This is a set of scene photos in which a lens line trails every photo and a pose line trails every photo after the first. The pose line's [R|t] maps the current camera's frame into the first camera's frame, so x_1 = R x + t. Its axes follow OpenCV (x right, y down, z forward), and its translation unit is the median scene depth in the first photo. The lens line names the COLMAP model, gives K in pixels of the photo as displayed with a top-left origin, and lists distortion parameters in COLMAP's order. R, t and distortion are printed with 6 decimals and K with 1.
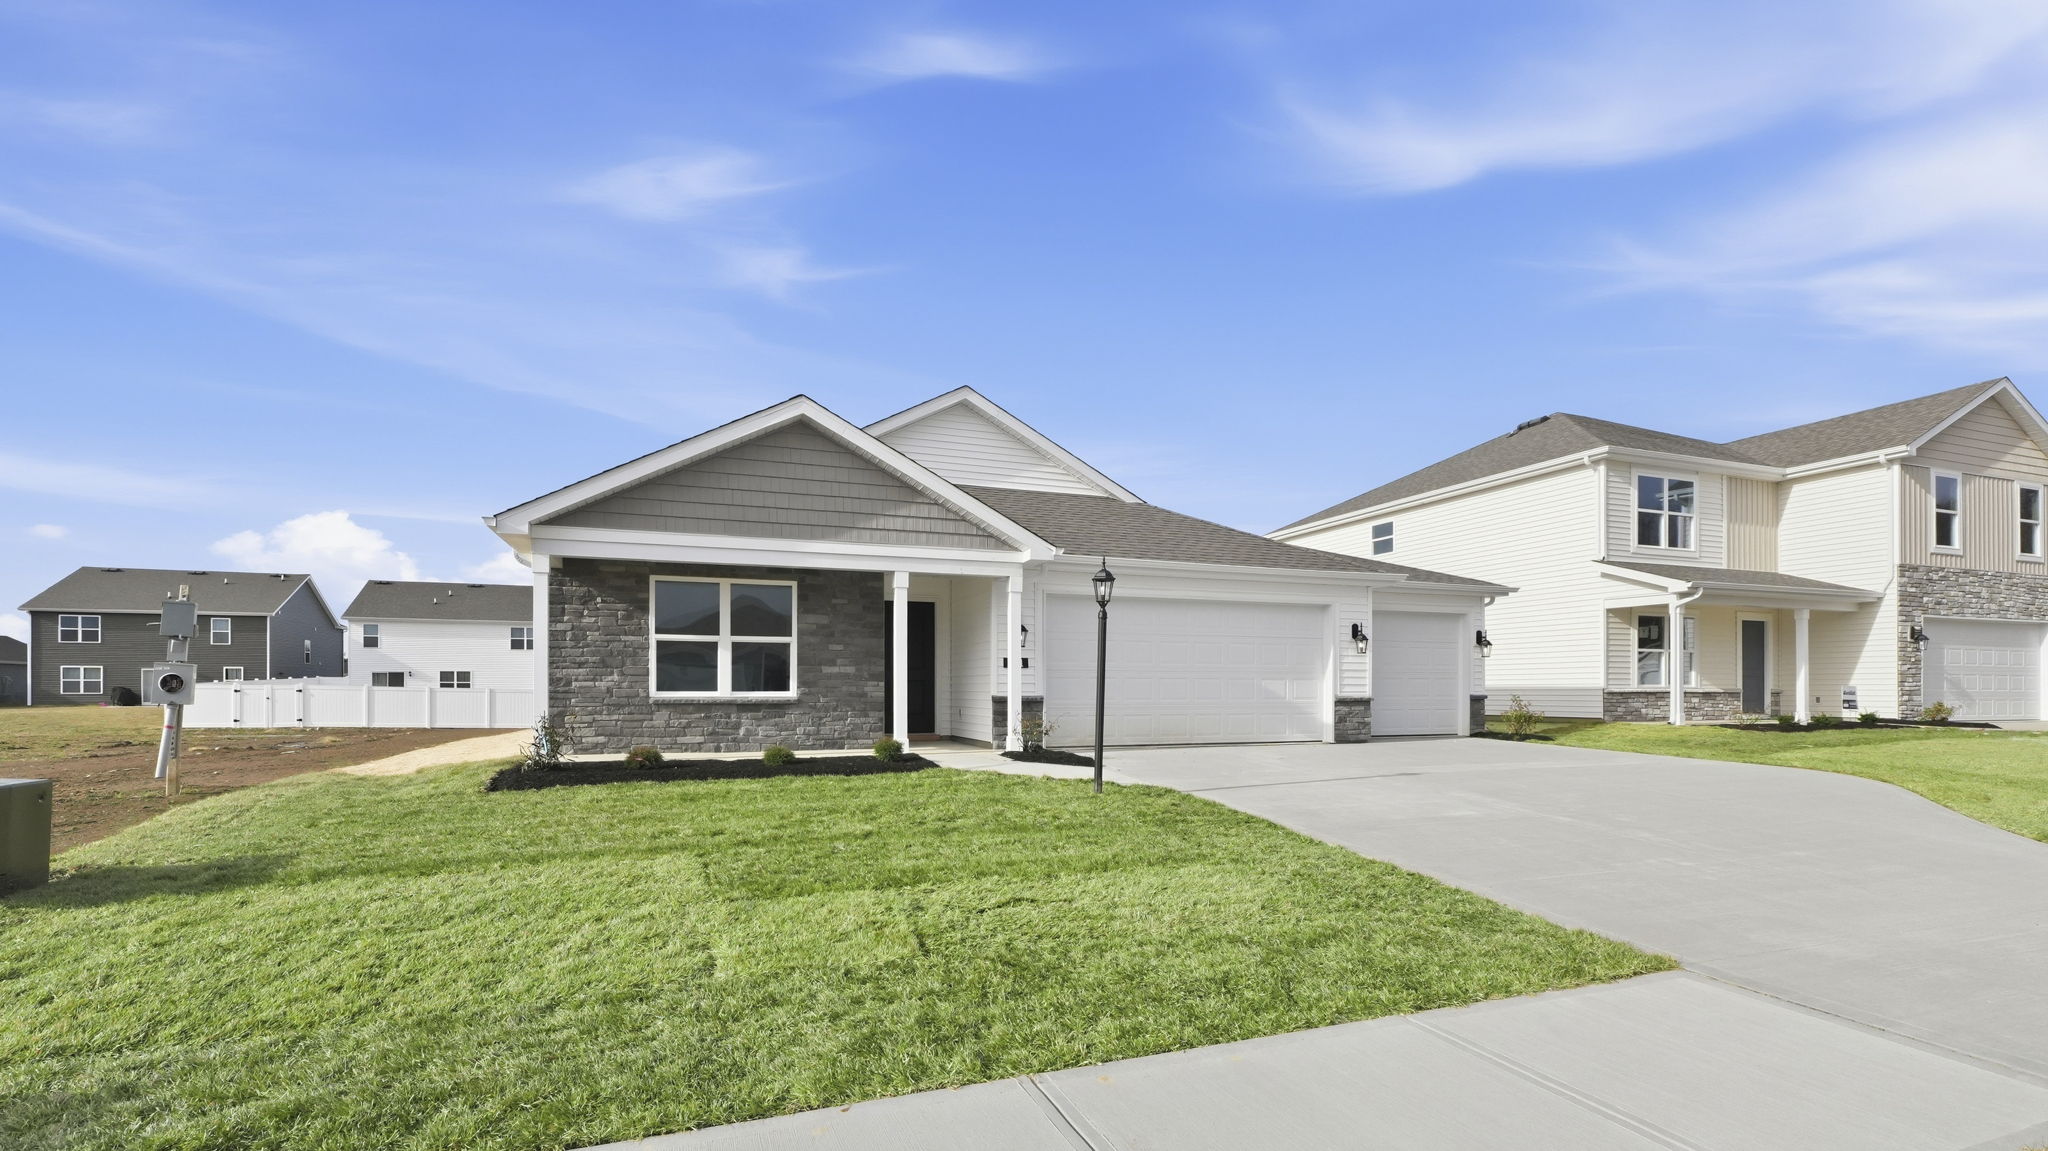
lens RADIAL K [[872.5, 0, 1014.8], [0, 872.5, 664.3], [0, 0, 1]] dist [0.000080, 0.000425]
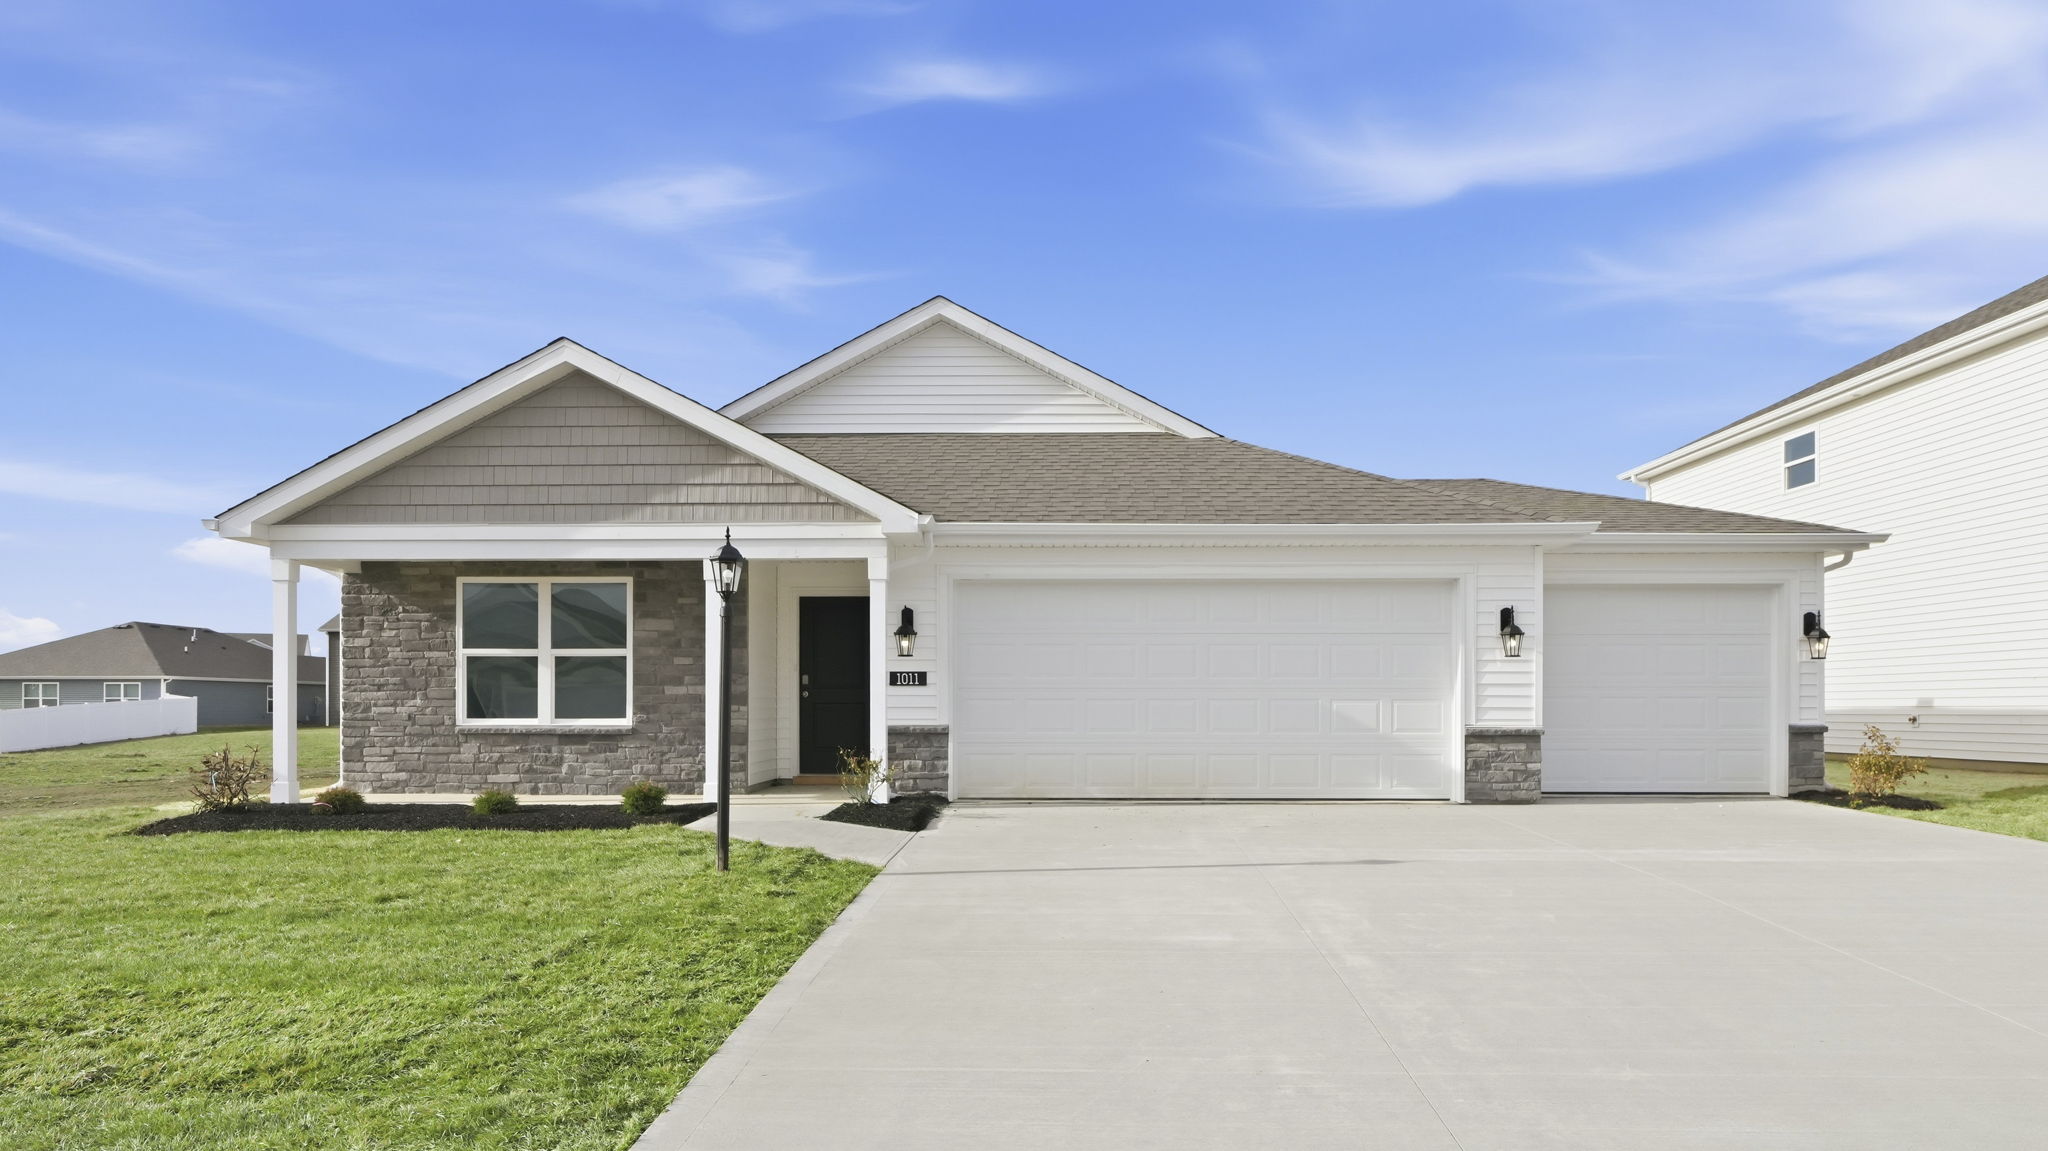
lens RADIAL K [[1174.1, 0, 1041.2], [0, 1174.1, 674.8], [0, 0, 1]] dist [-0.004692, -0.000614]
pose [[0.937521, -0.011506, -0.347739, 0.465502], [0.010441, 0.999933, -0.004936, 0.001010], [0.347773, 0.000997, 0.937578, 0.151350]]
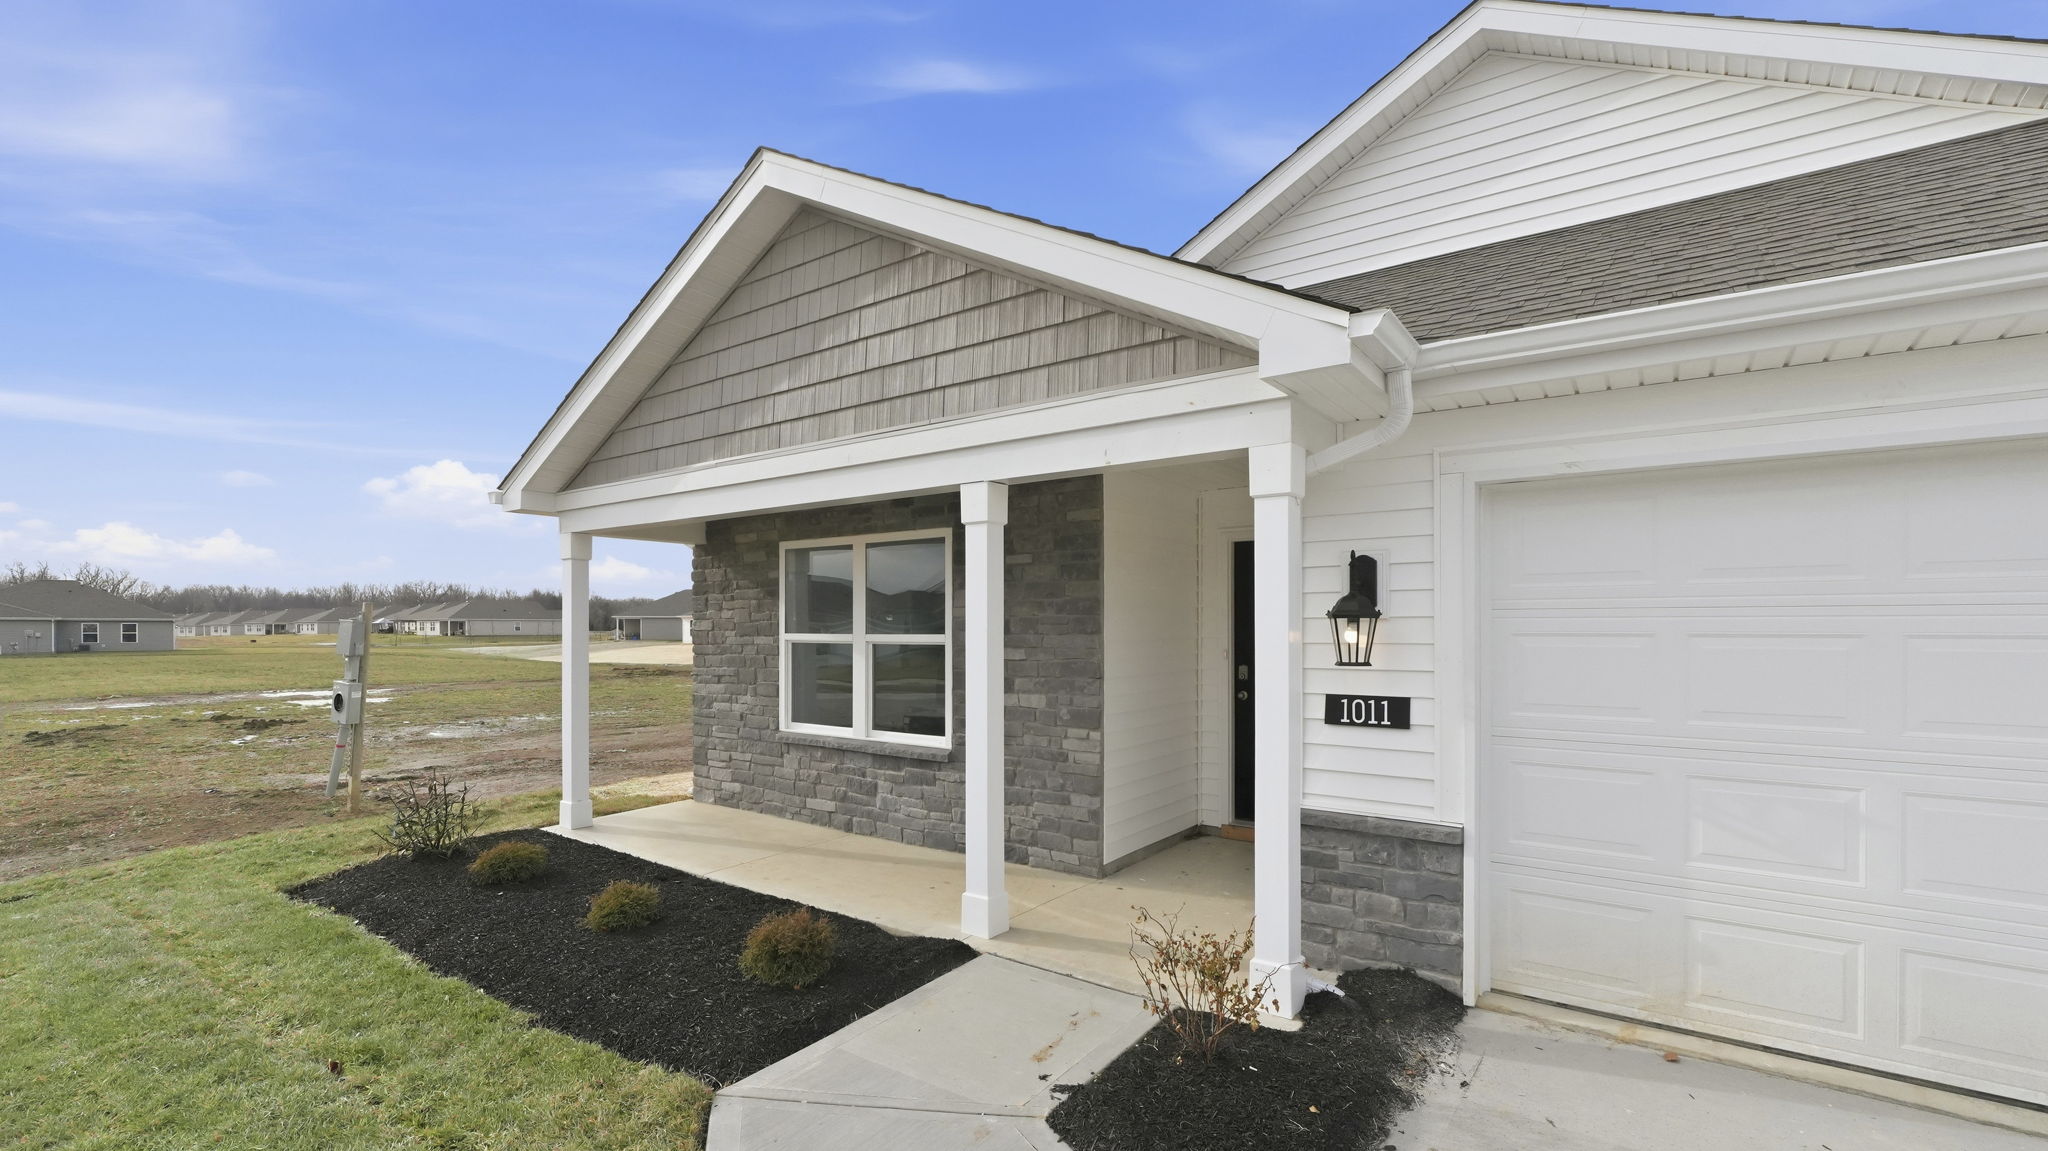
lens RADIAL K [[872.5, 0, 1019.1], [0, 872.5, 621.6], [0, 0, 1]] dist [0.000080, 0.000425]
pose [[0.550528, -0.007857, -0.834780, 0.214269], [0.016457, 0.999864, 0.001443, -0.040016], [0.834654, -0.014533, 0.550582, 0.765846]]
